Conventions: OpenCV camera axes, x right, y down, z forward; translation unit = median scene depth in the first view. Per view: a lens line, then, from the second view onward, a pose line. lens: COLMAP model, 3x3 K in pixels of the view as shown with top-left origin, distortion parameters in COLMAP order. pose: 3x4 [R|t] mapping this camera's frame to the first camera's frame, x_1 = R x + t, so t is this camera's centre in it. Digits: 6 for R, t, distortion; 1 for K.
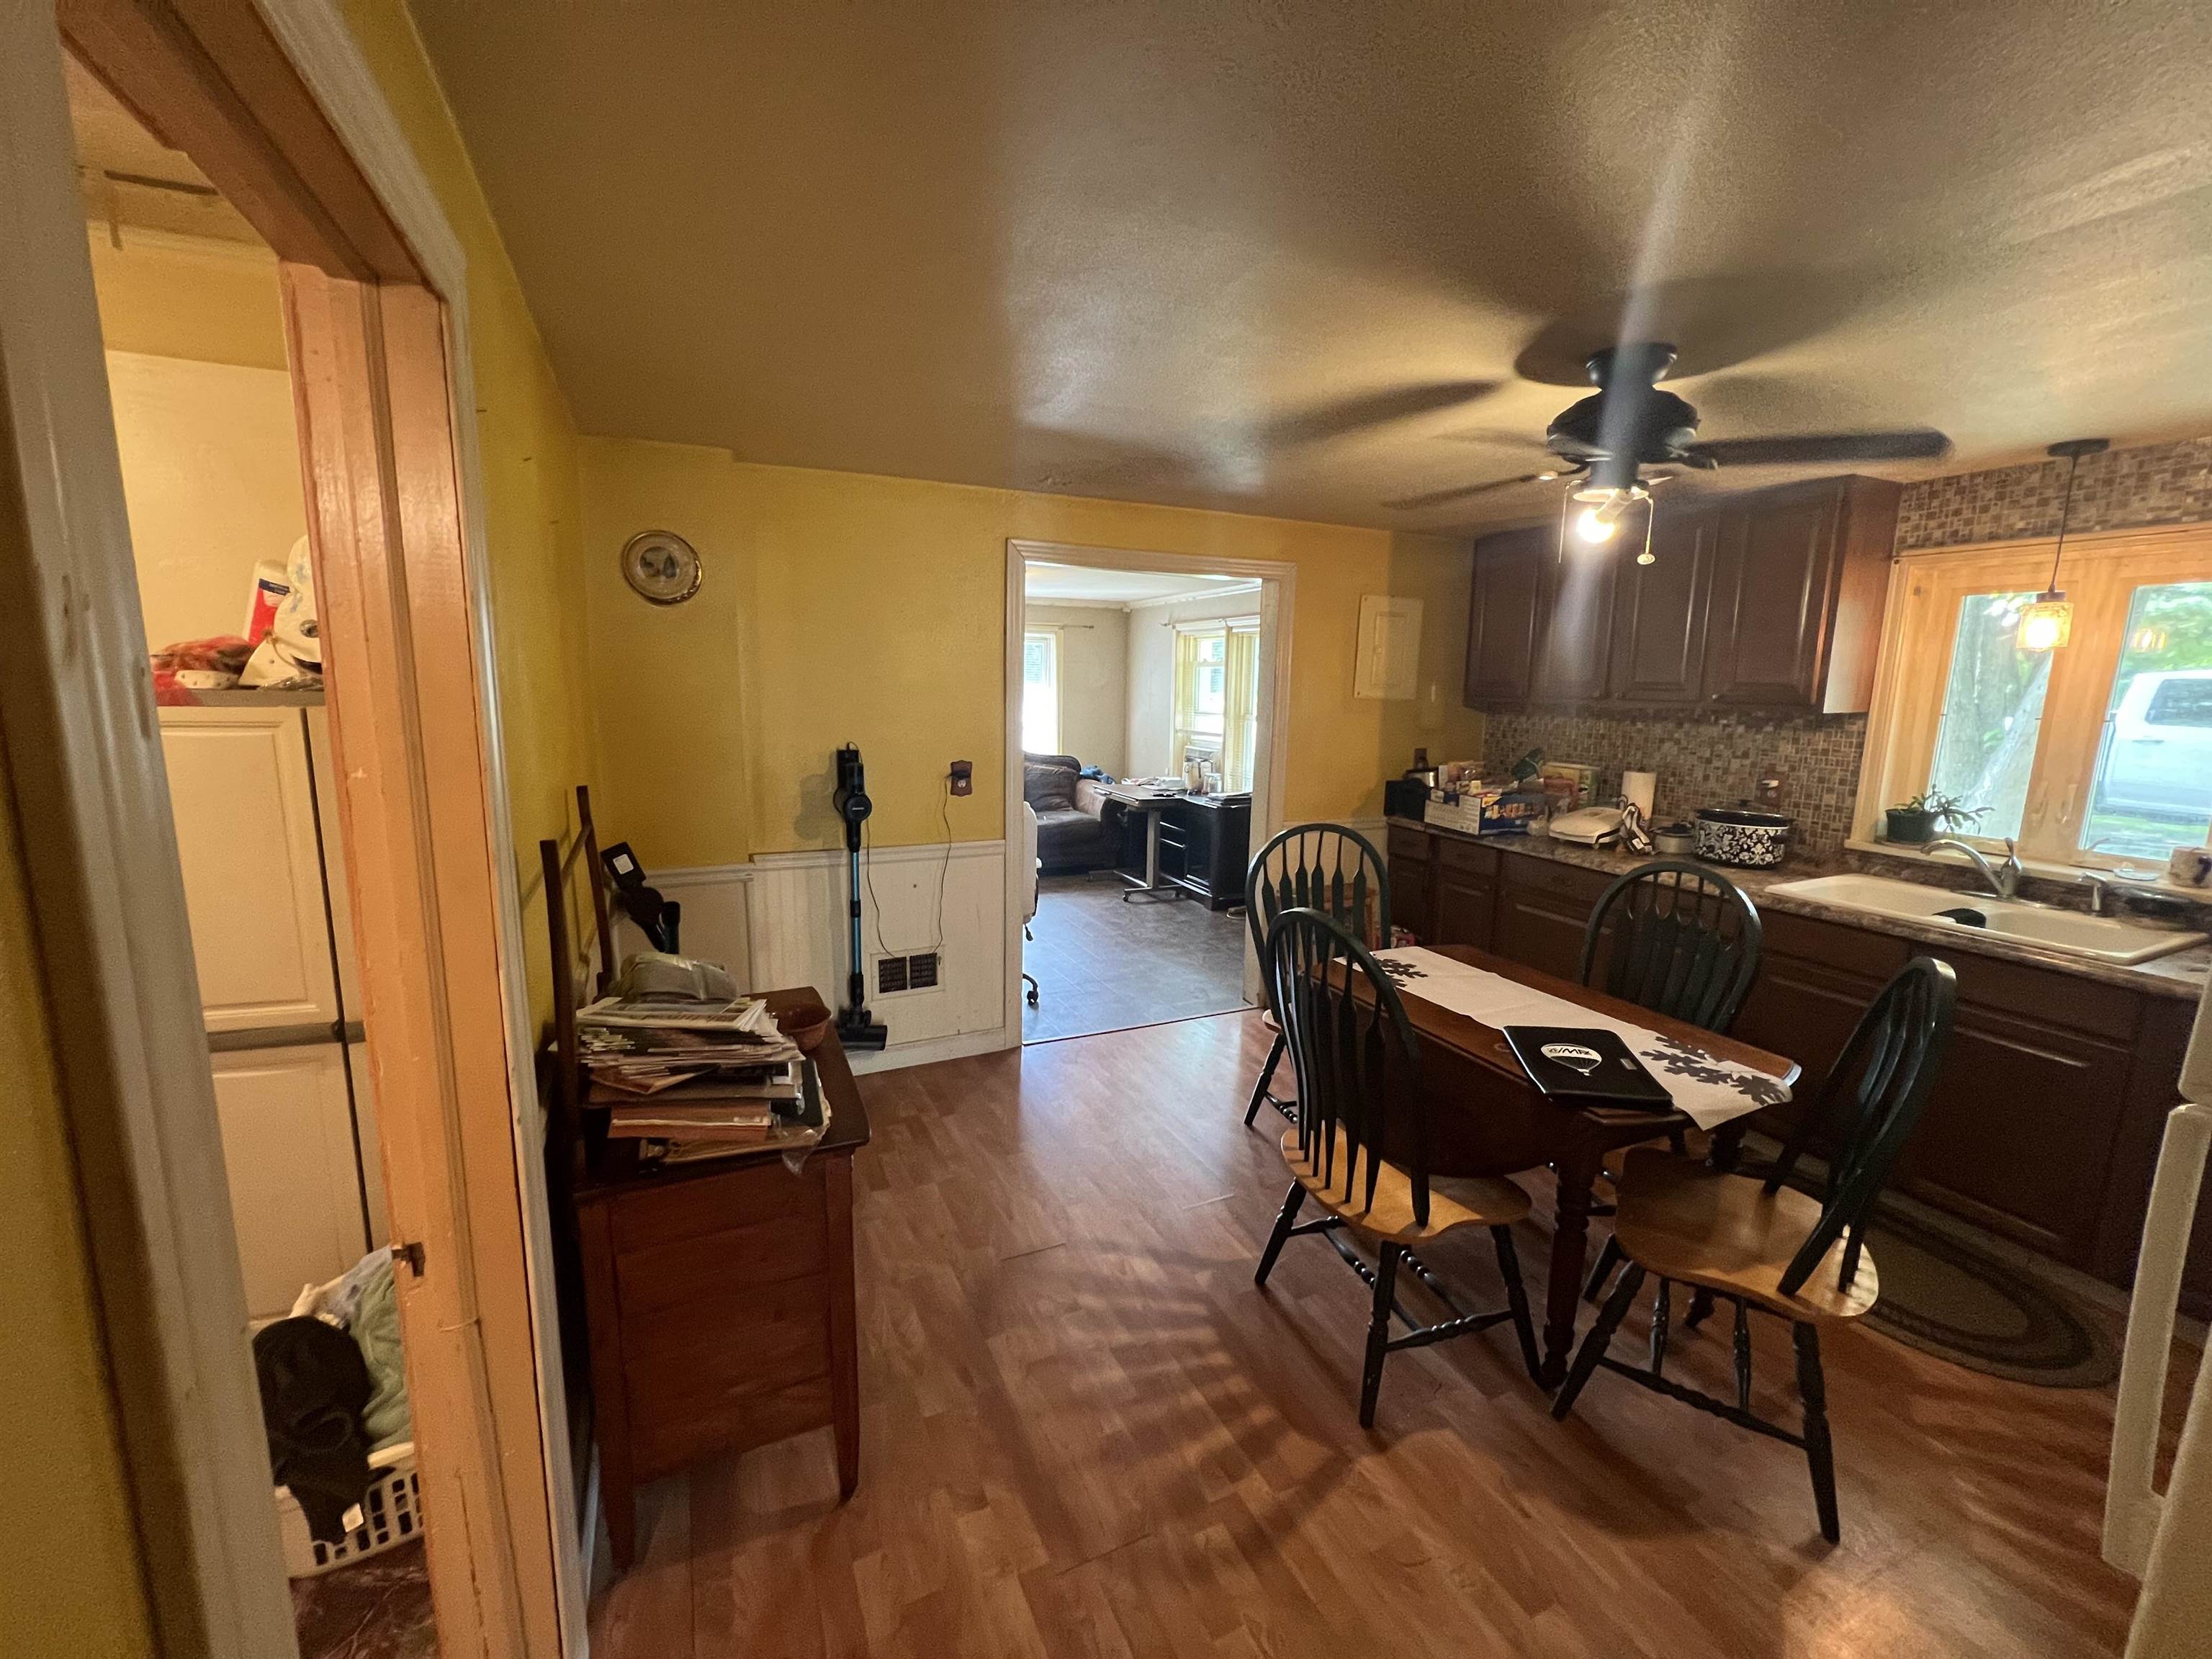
lens RADIAL K [[887.7, 0, 1093.0], [0, 887.7, 822.4], [0, 0, 1]] dist [-0.001689, 0.000545]
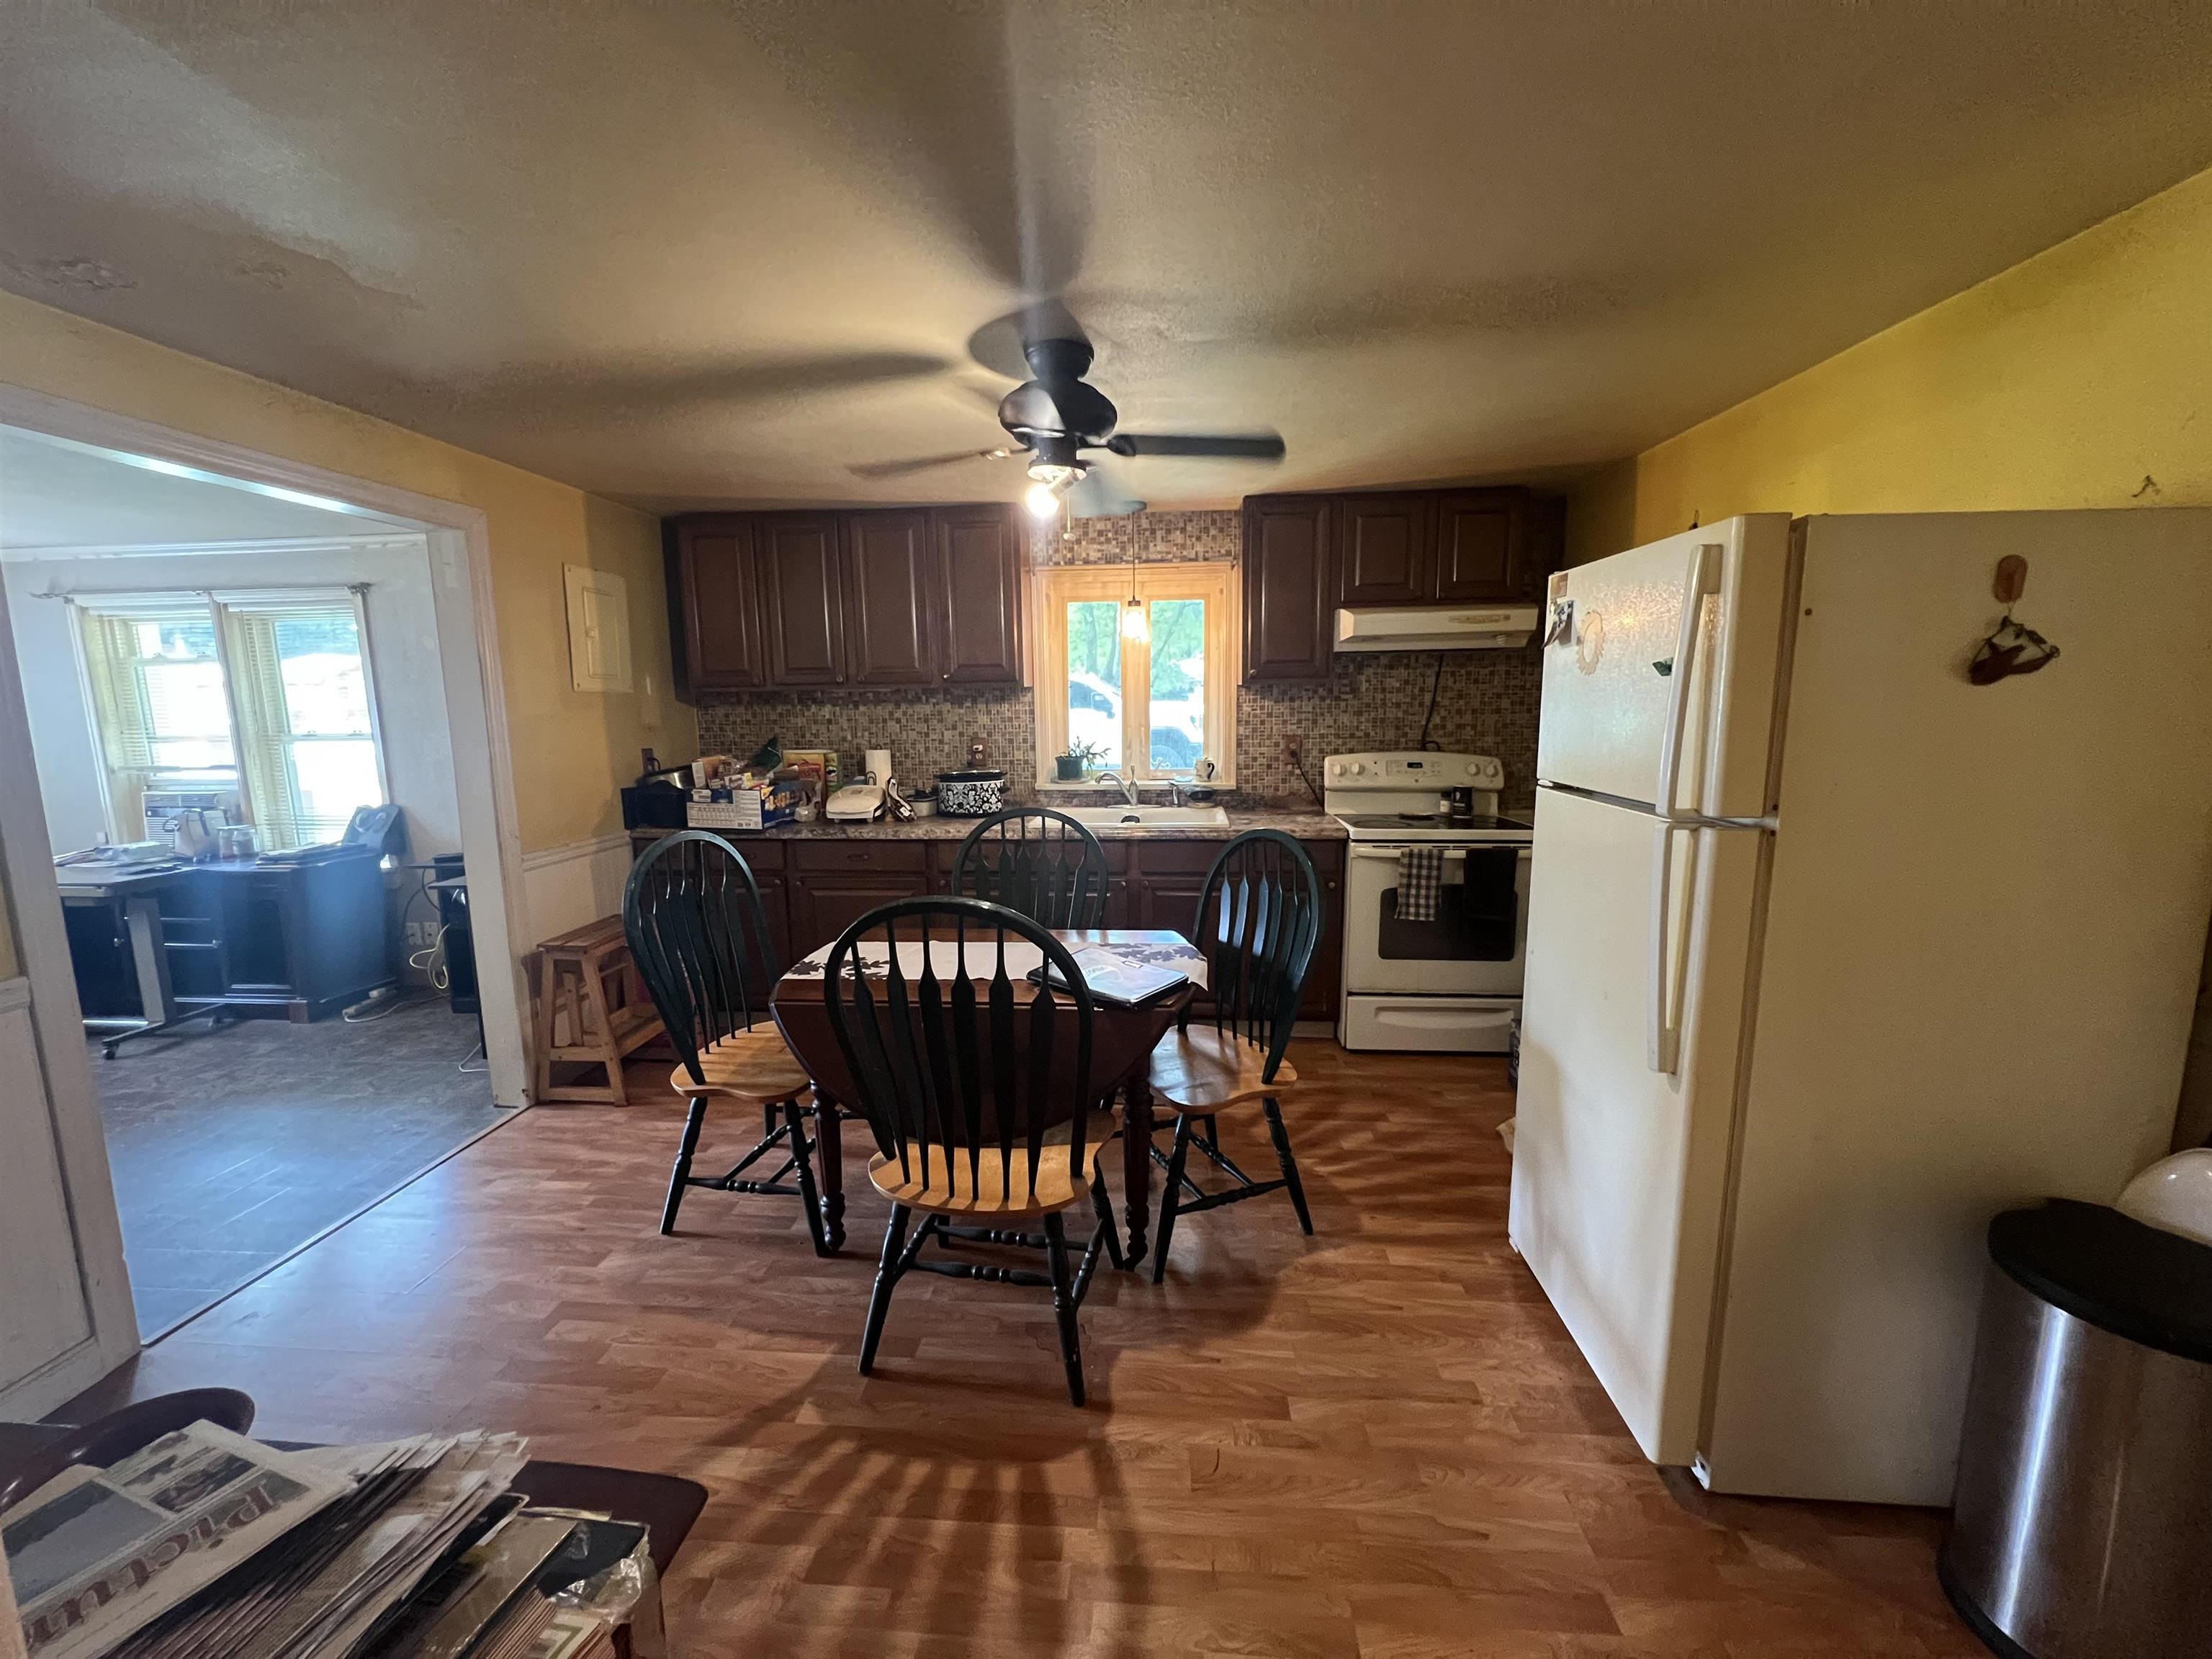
lens RADIAL K [[887.7, 0, 1094.4], [0, 887.7, 828.1], [0, 0, 1]] dist [-0.001689, 0.000545]
pose [[0.492911, -0.148236, 0.857359, -0.214213], [0.161065, 0.983895, 0.077515, -0.003163], [-0.855042, 0.099882, 0.508848, 0.222702]]
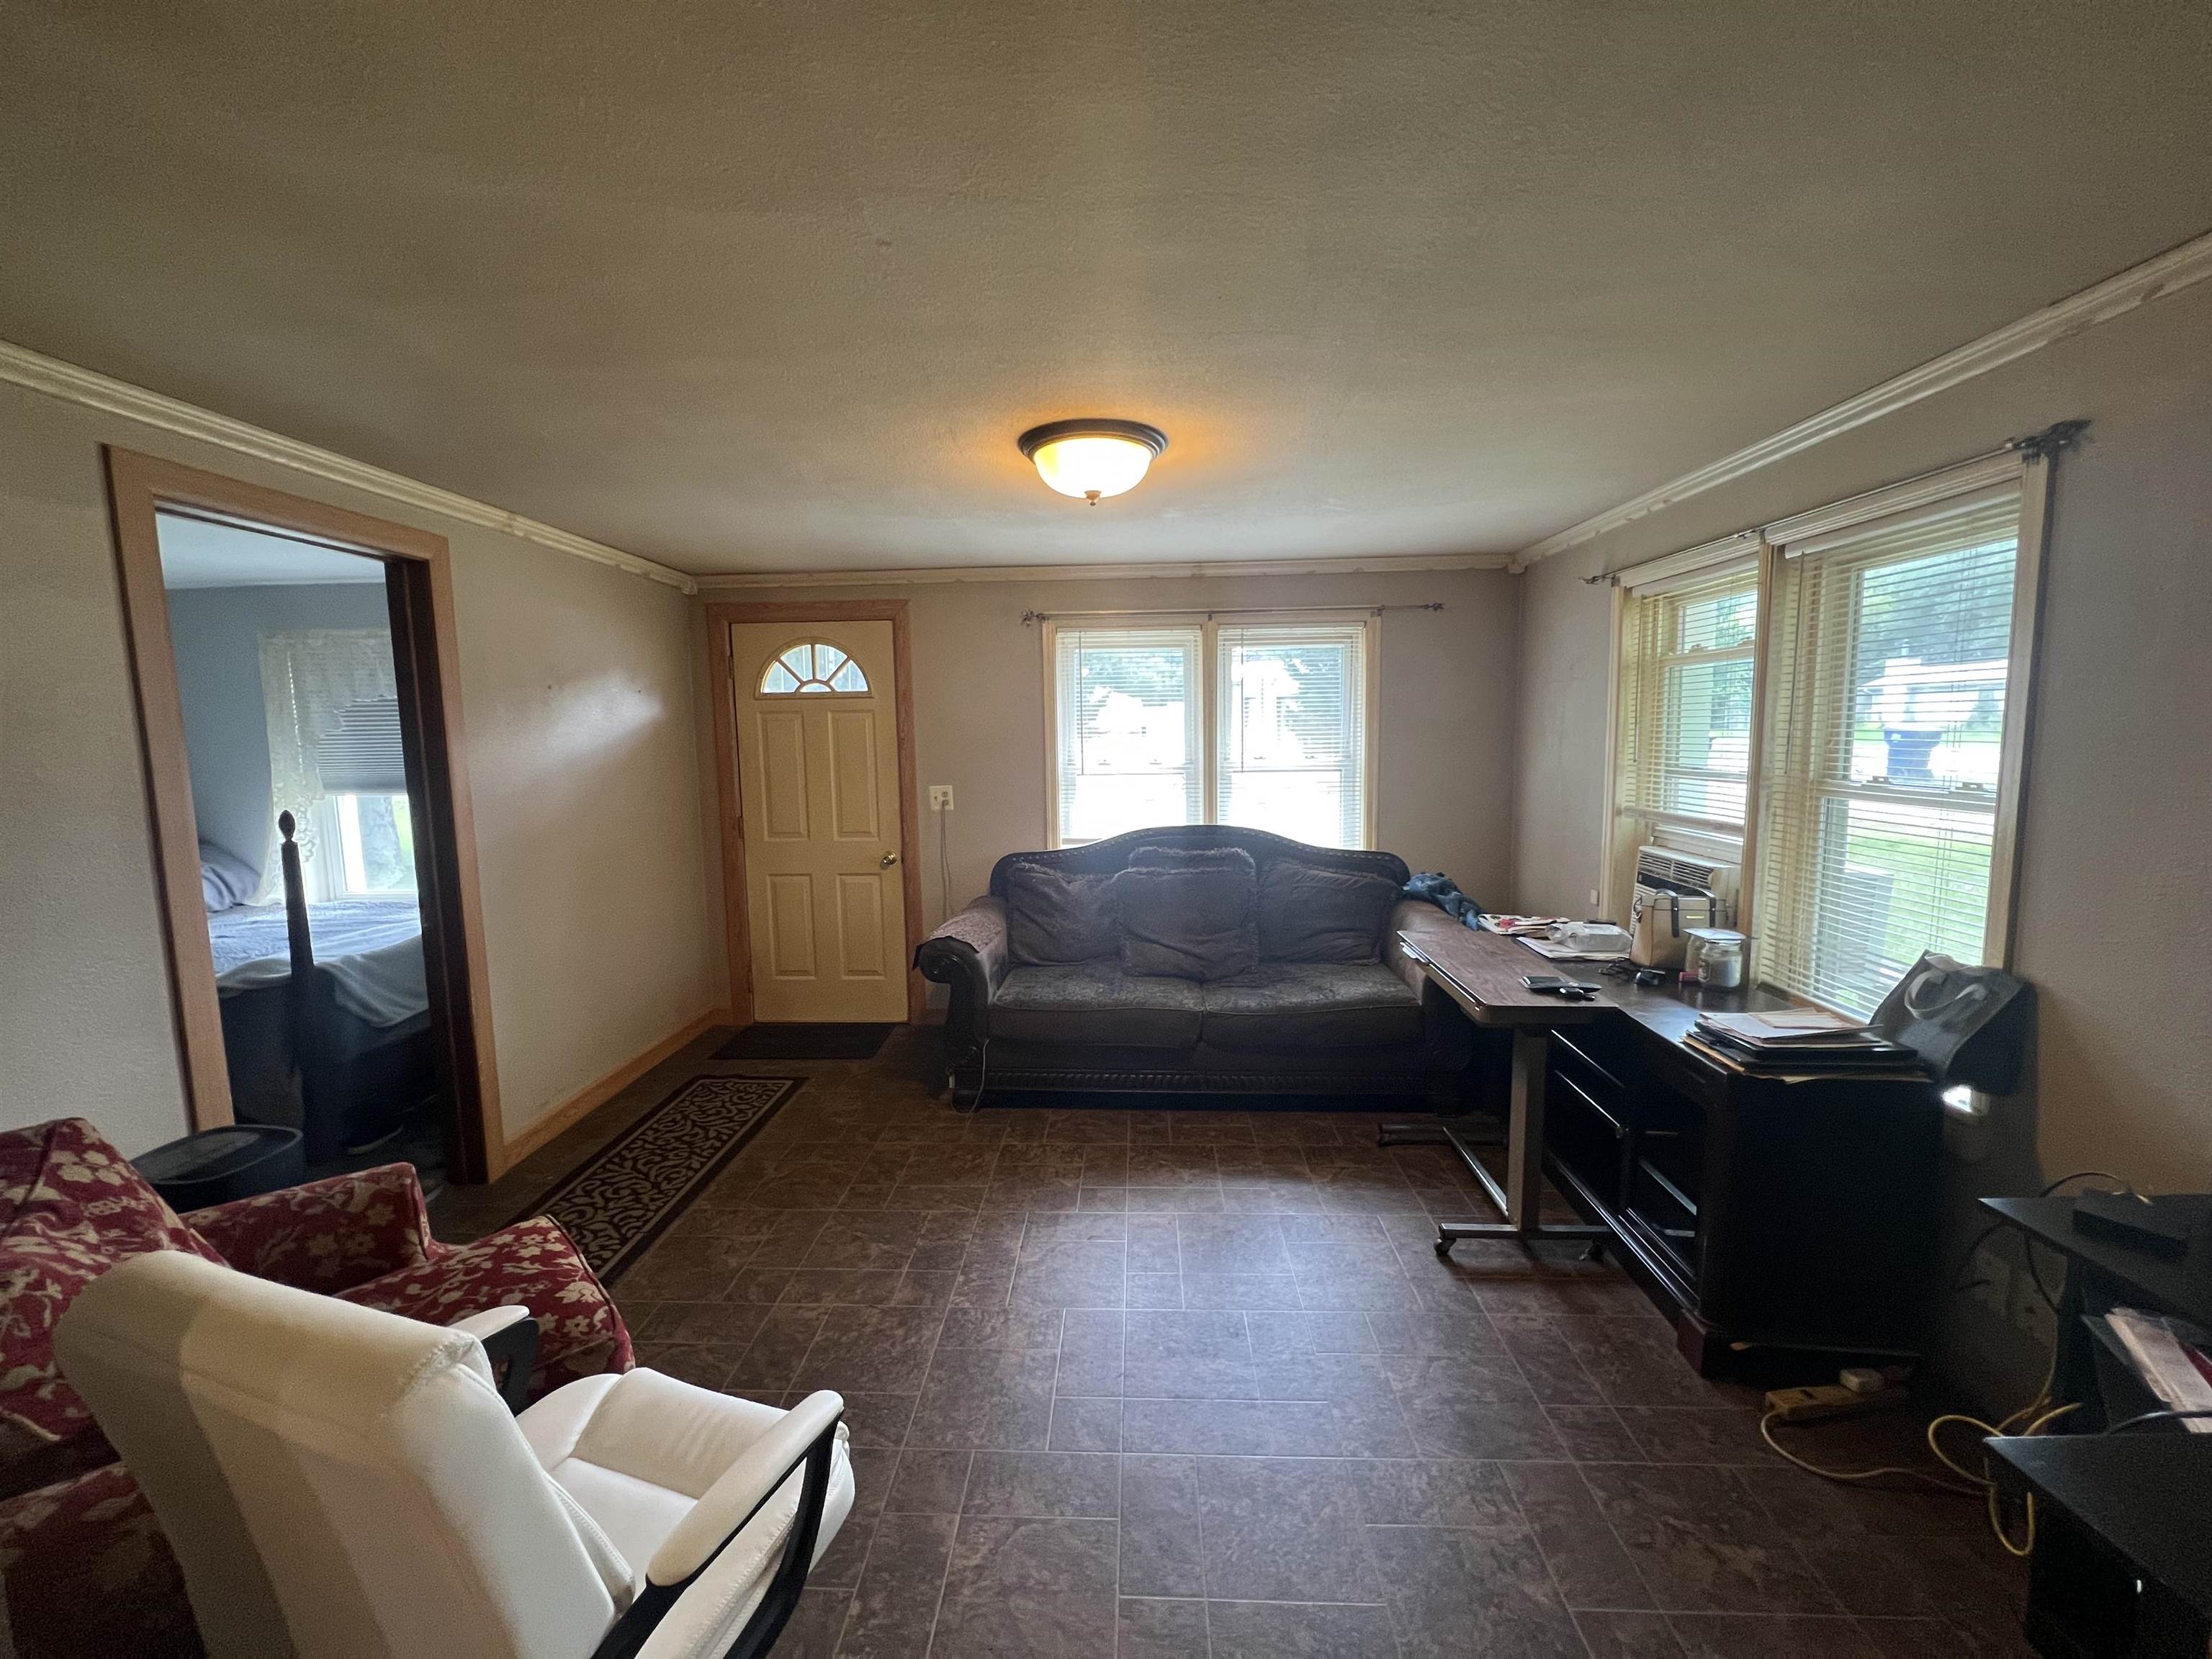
lens RADIAL K [[884.4, 0, 1100.9], [0, 884.4, 826.2], [0, 0, 1]] dist [-0.001271, 0.000023]
pose [[0.889506, 0.018054, -0.456567, 0.133448], [-0.038410, 0.998637, -0.035344, -0.142145], [0.455306, 0.048976, 0.888987, 0.990511]]
